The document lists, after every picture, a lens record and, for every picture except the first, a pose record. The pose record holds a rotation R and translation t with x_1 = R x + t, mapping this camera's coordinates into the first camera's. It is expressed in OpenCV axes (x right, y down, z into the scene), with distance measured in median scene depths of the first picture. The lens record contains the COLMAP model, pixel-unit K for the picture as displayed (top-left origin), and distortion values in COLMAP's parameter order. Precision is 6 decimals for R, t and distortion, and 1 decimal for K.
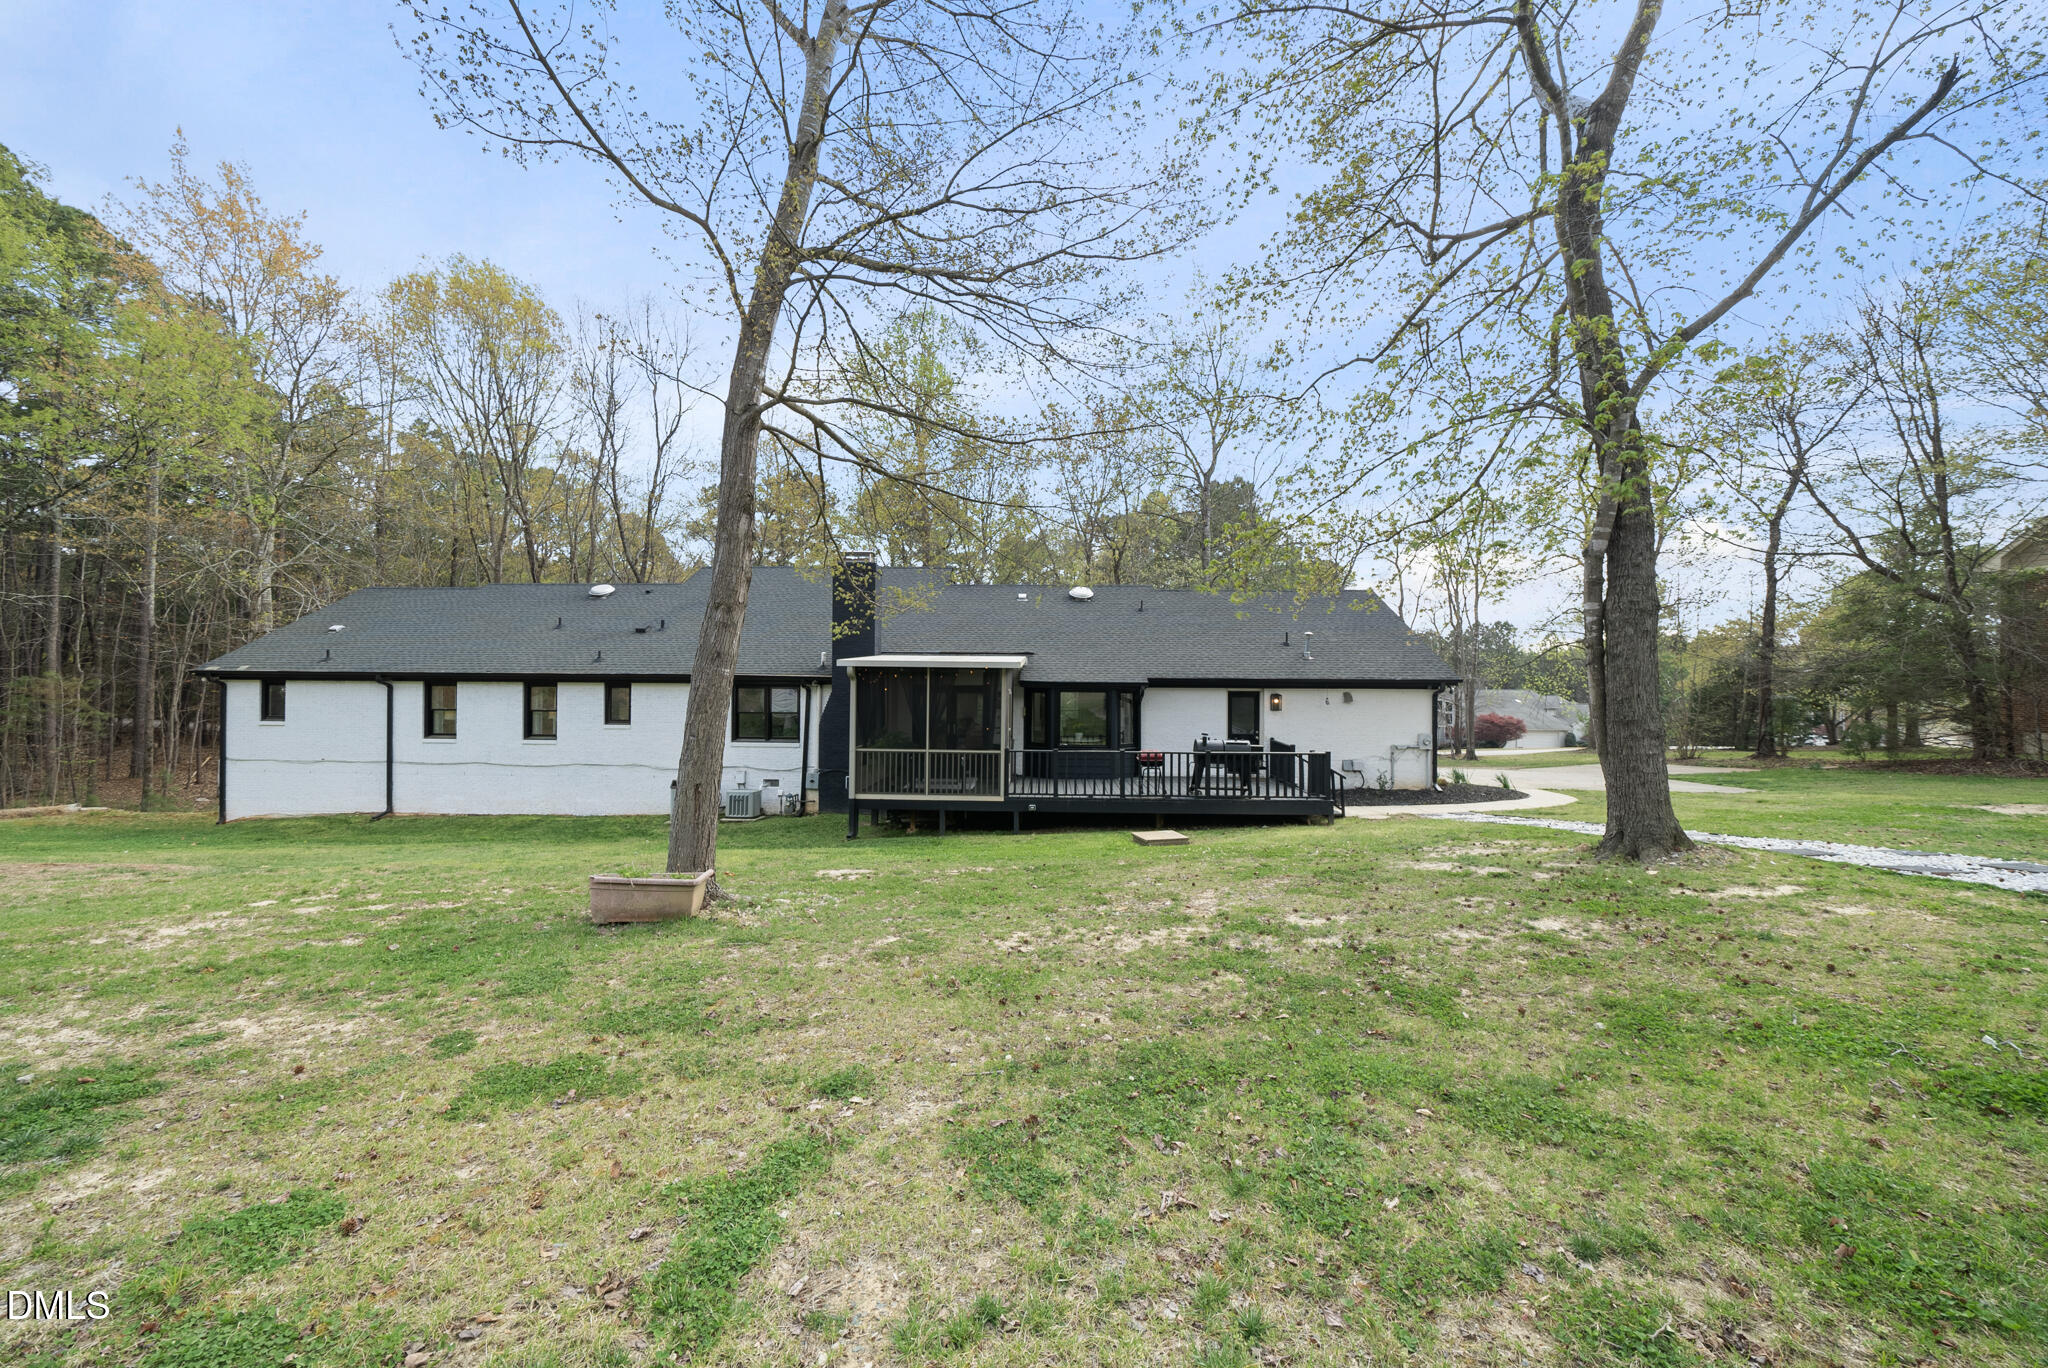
lens RADIAL K [[740.5, 0, 1025.3], [0, 740.5, 685.2], [0, 0, 1]] dist [0.000496, 0.000056]
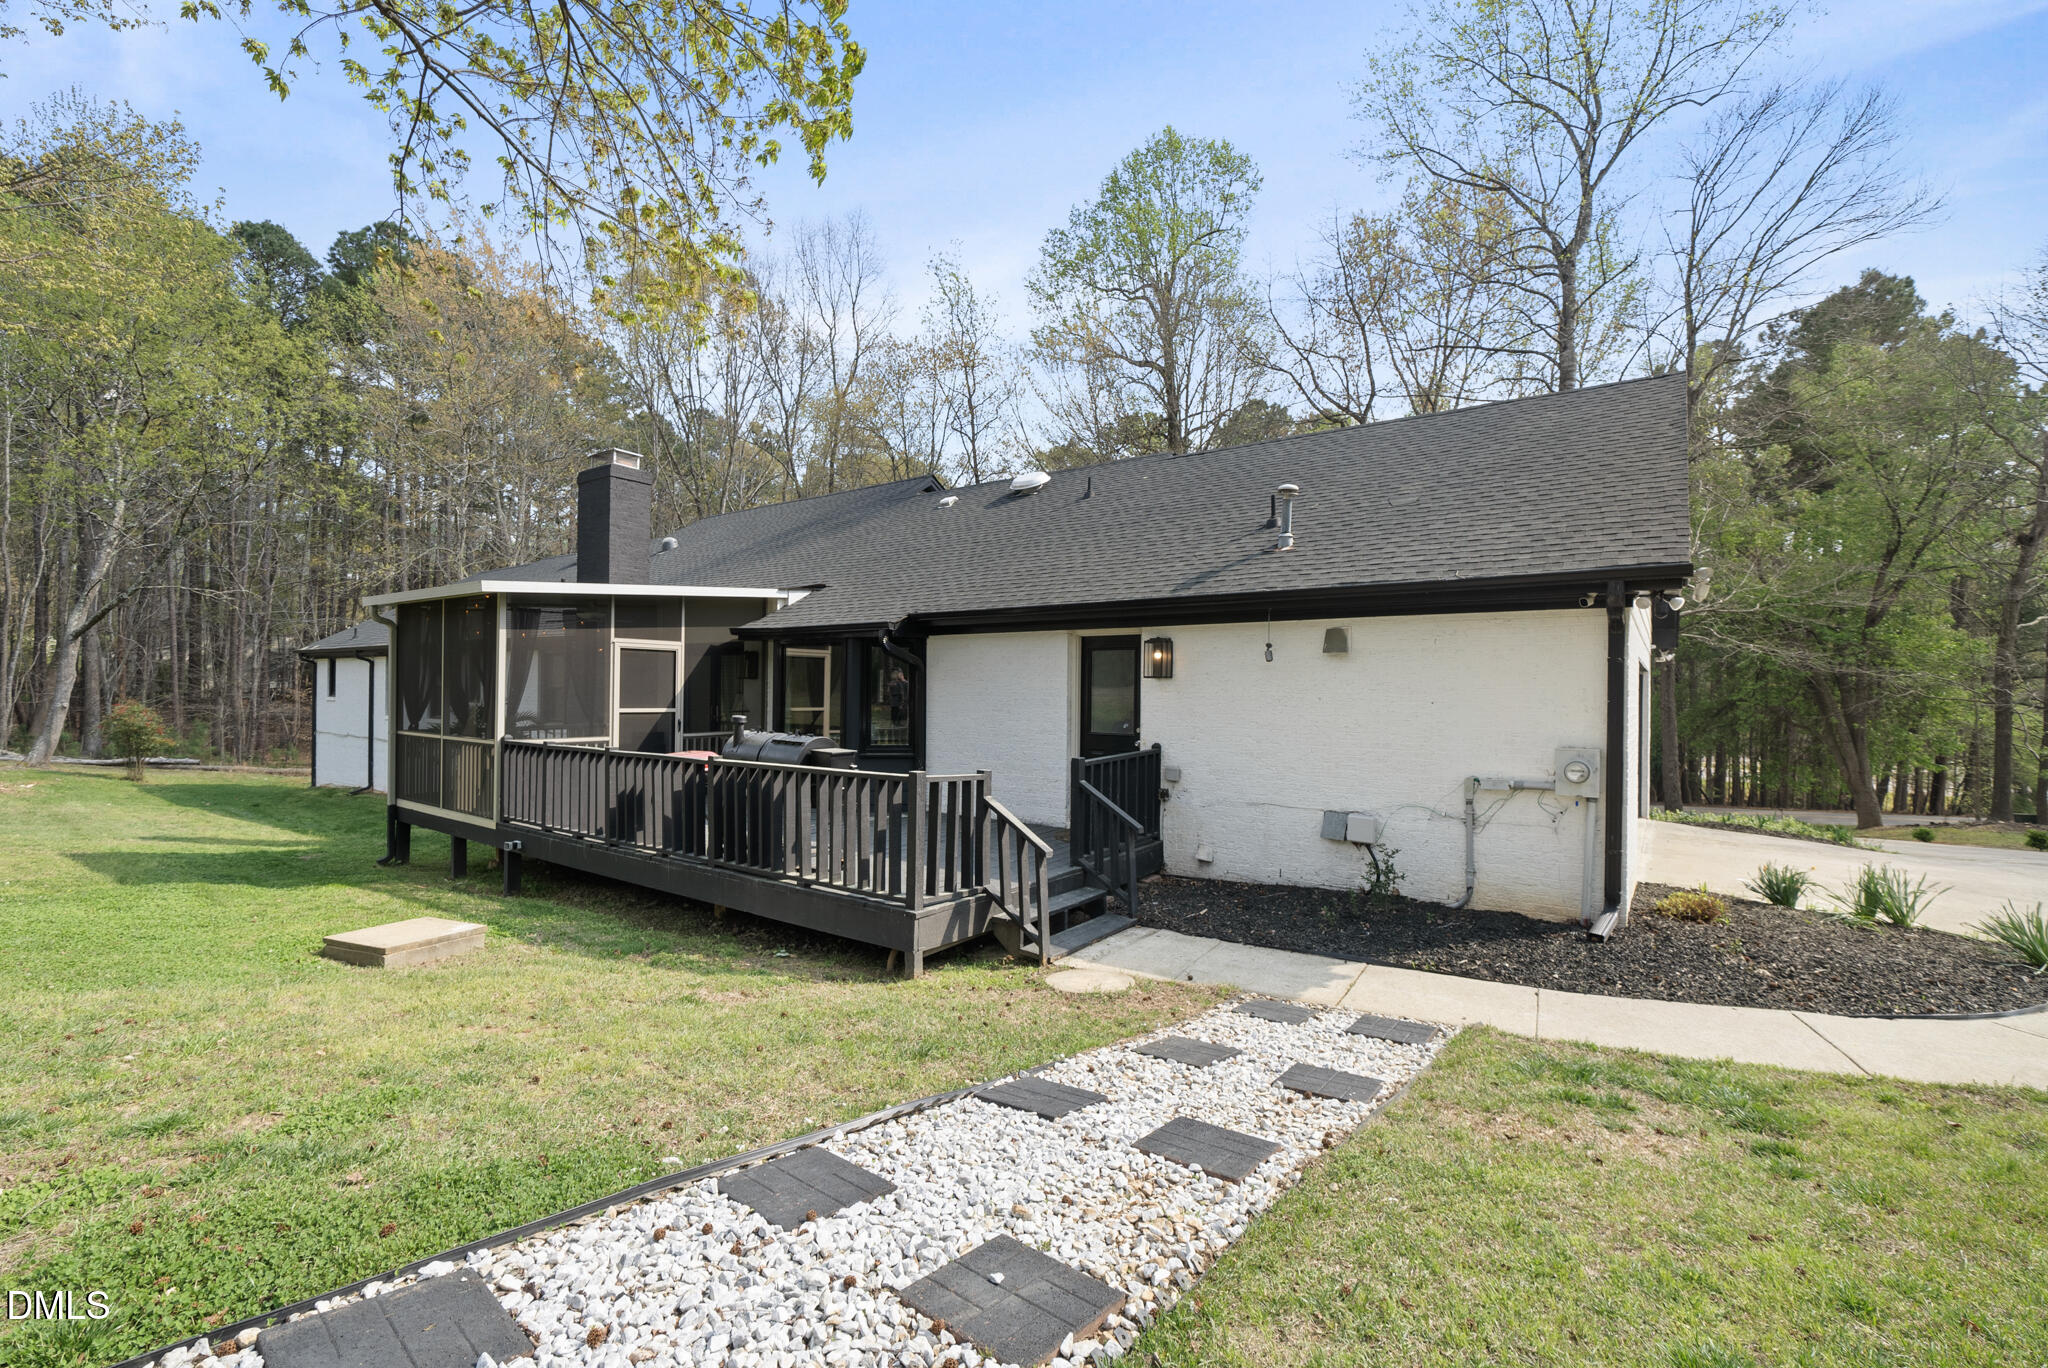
lens RADIAL K [[877.2, 0, 1023.5], [0, 877.2, 687.3], [0, 0, 1]] dist [-0.002339, -0.000519]
pose [[0.823666, -0.002014, -0.567072, 0.555218], [0.003116, 0.999995, 0.000975, 0.039043], [0.567067, -0.002570, 0.823668, 0.545155]]
